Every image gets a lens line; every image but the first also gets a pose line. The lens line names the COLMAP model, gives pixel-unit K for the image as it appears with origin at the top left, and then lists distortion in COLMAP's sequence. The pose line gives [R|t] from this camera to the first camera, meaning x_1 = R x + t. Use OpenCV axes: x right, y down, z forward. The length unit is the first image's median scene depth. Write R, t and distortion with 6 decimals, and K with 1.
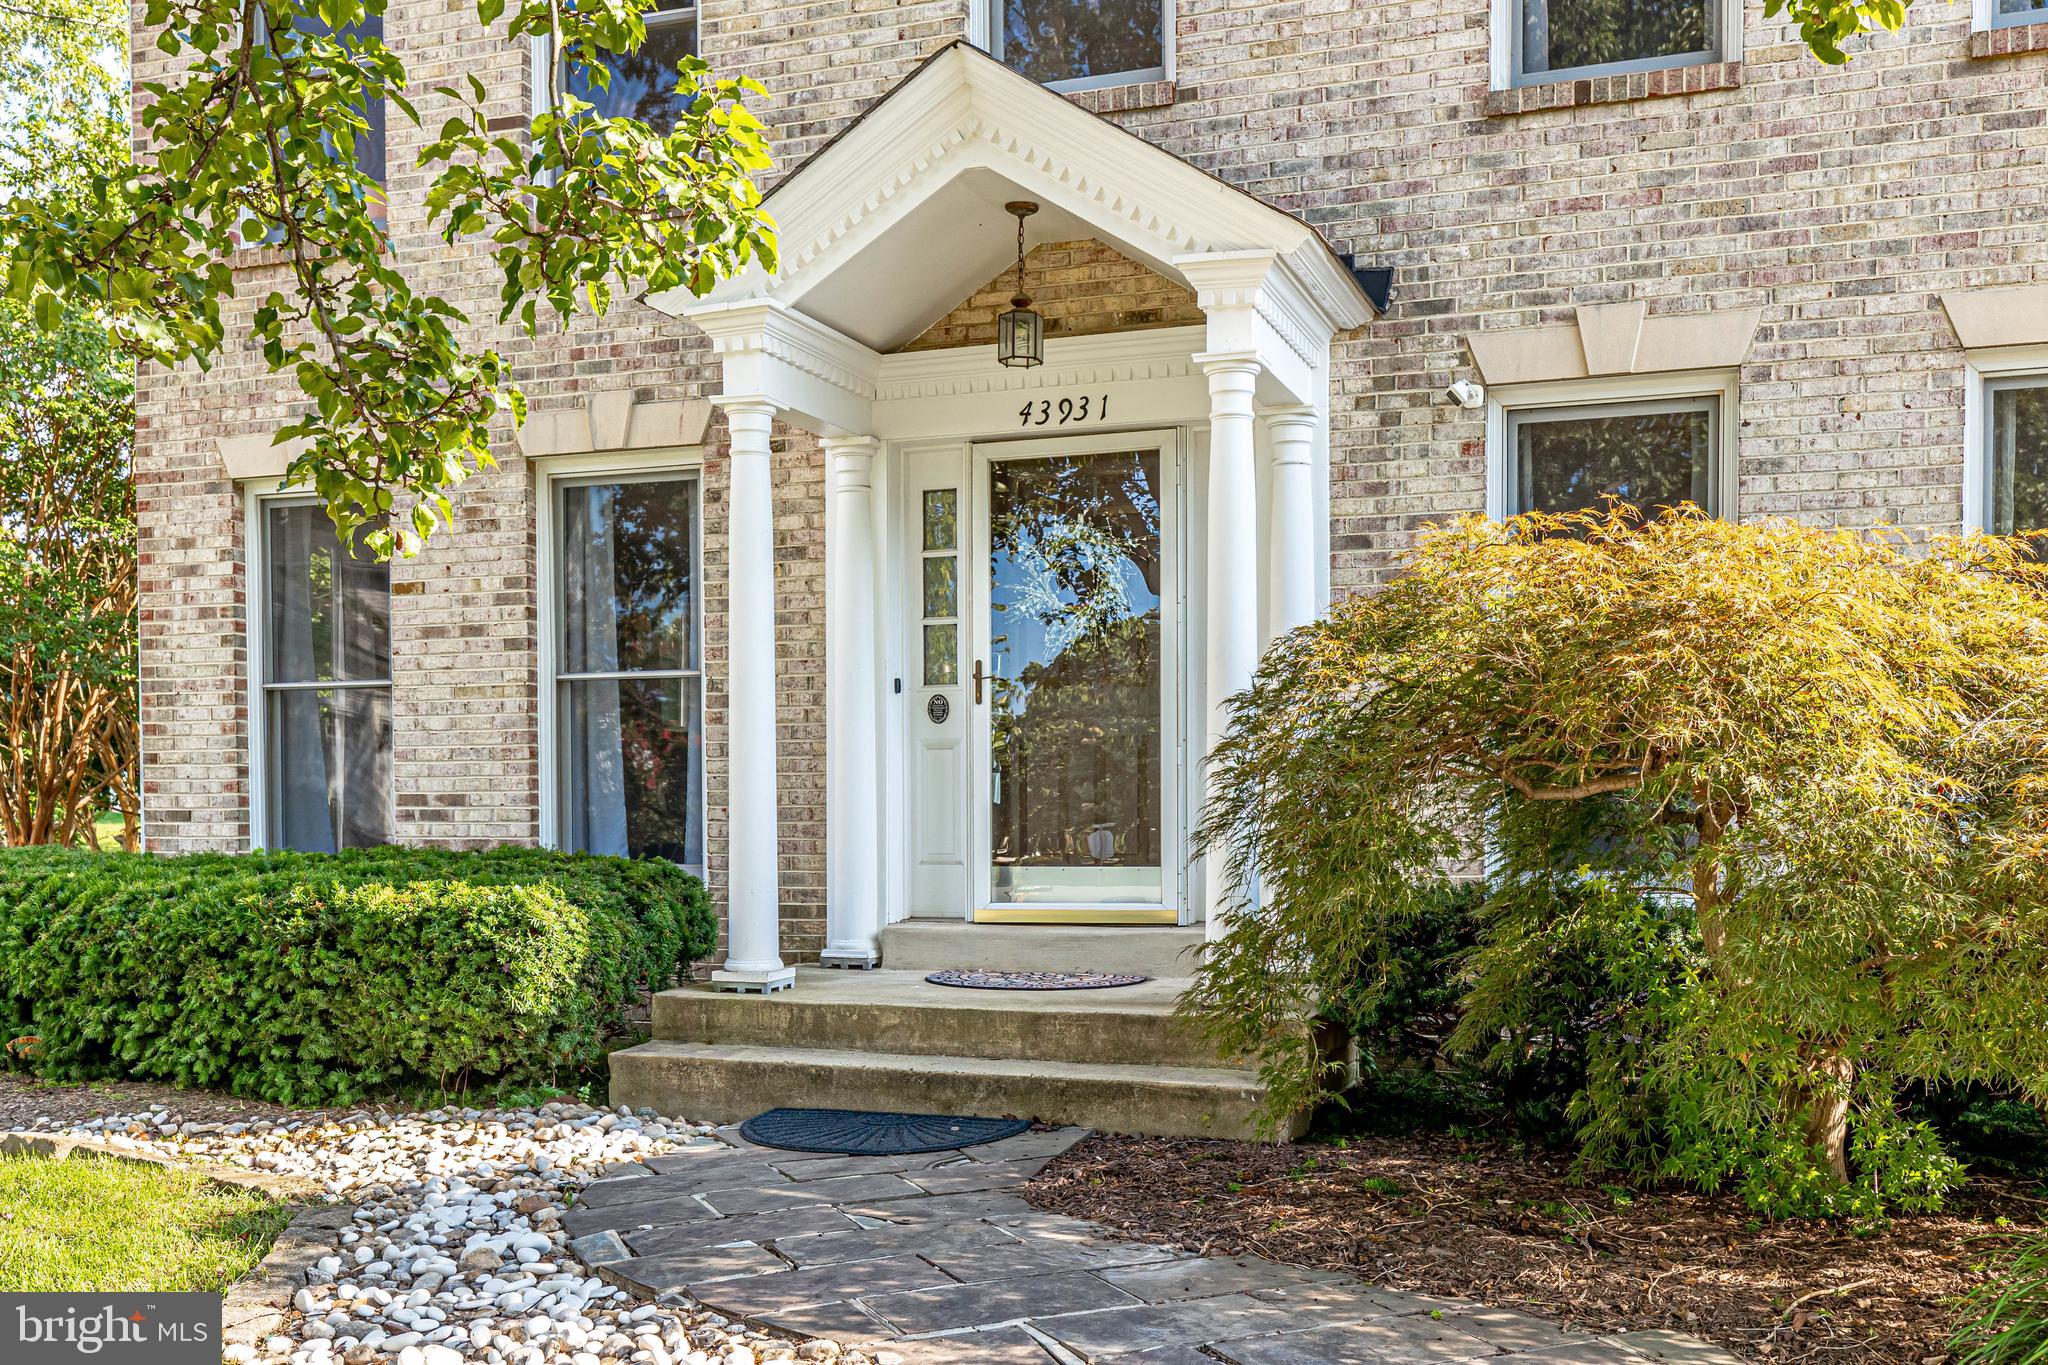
lens RADIAL K [[2000.8, 0, 1047.5], [0, 2000.8, 835.4], [0, 0, 1]] dist [0.003690, 0.002715]
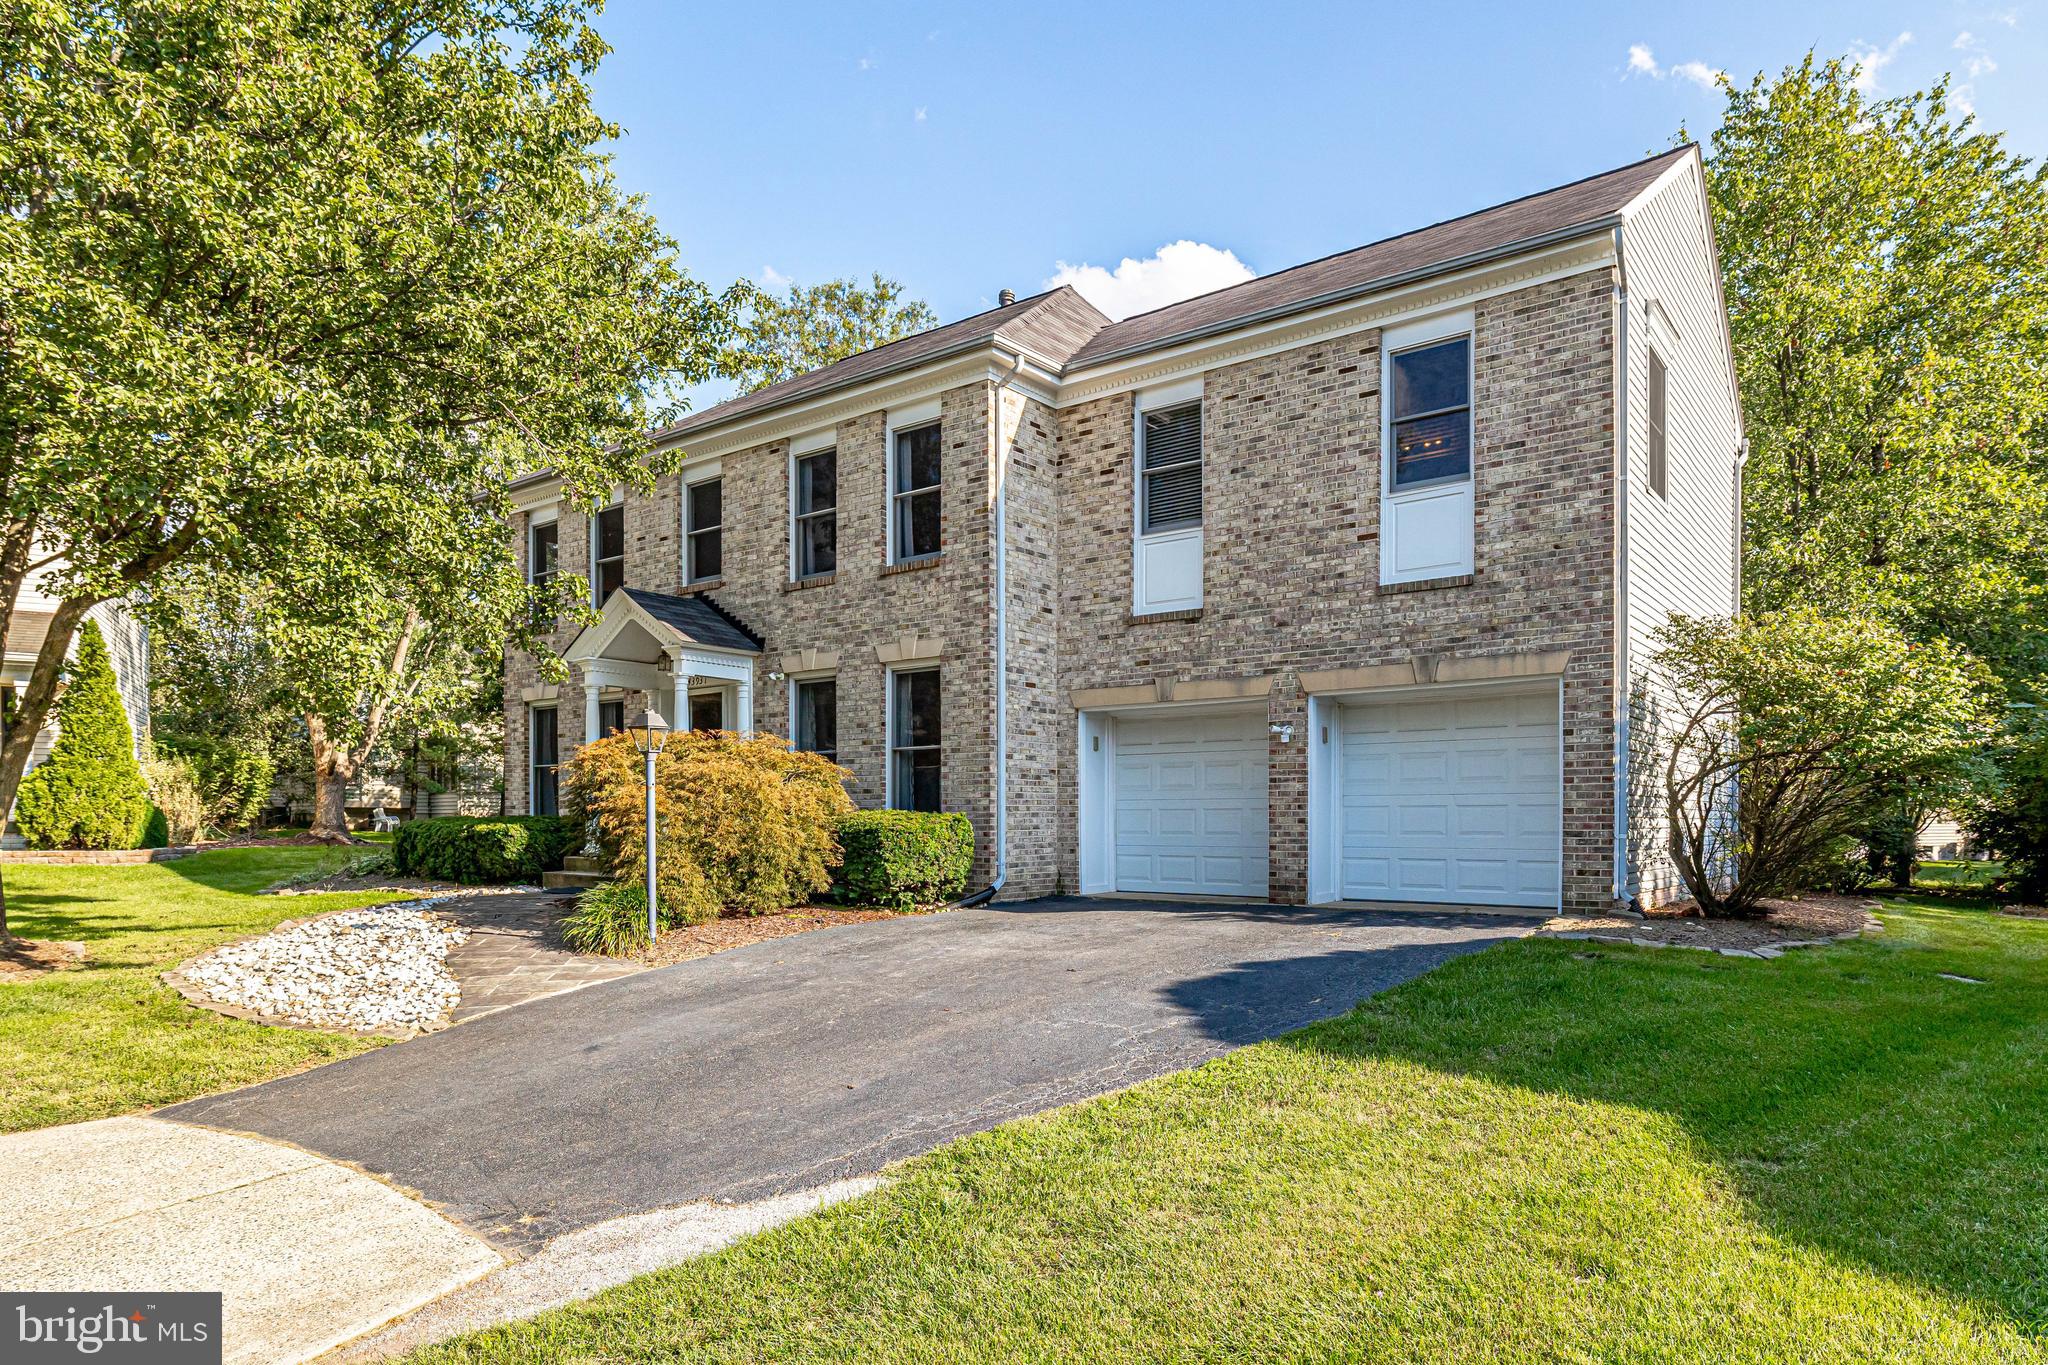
lens RADIAL K [[1189.2, 0, 1026.1], [0, 1189.2, 794.8], [0, 0, 1]] dist [0.004215, -0.000087]
pose [[0.954043, -0.001373, -0.299666, 1.264270], [-0.007931, 0.999524, -0.029829, 0.028908], [0.299564, 0.030835, 0.953578, -0.774140]]
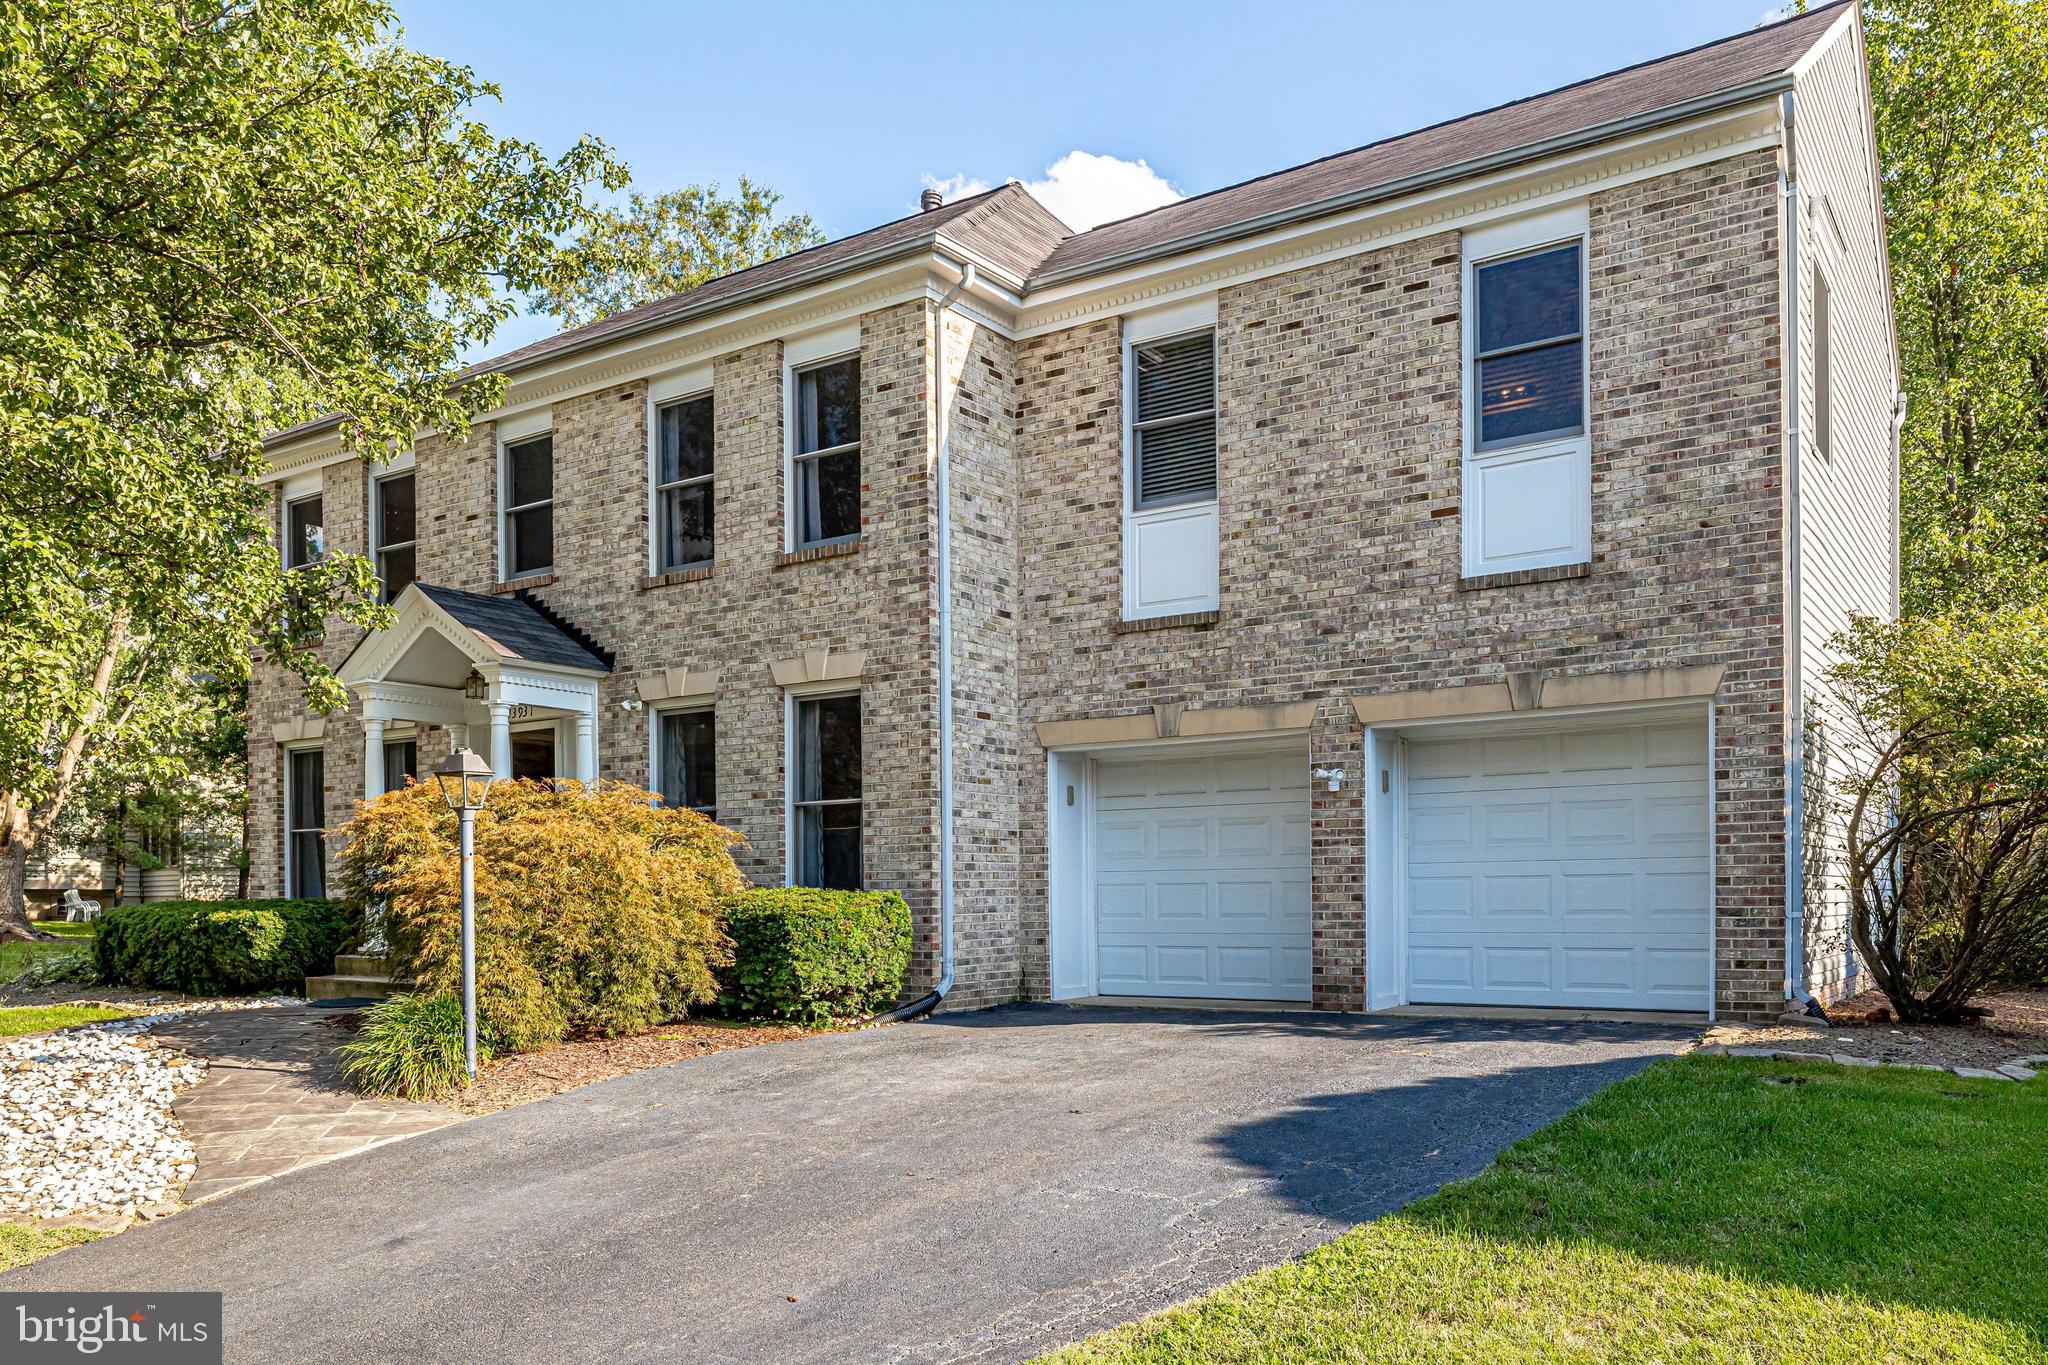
lens RADIAL K [[1550.4, 0, 1010.8], [0, 1550.4, 859.2], [0, 0, 1]] dist [0.005522, -0.002433]
pose [[0.966790, -0.009739, -0.255386, 1.195799], [0.001141, 0.999428, -0.033790, 0.026710], [0.255569, 0.032377, 0.966249, -0.708946]]
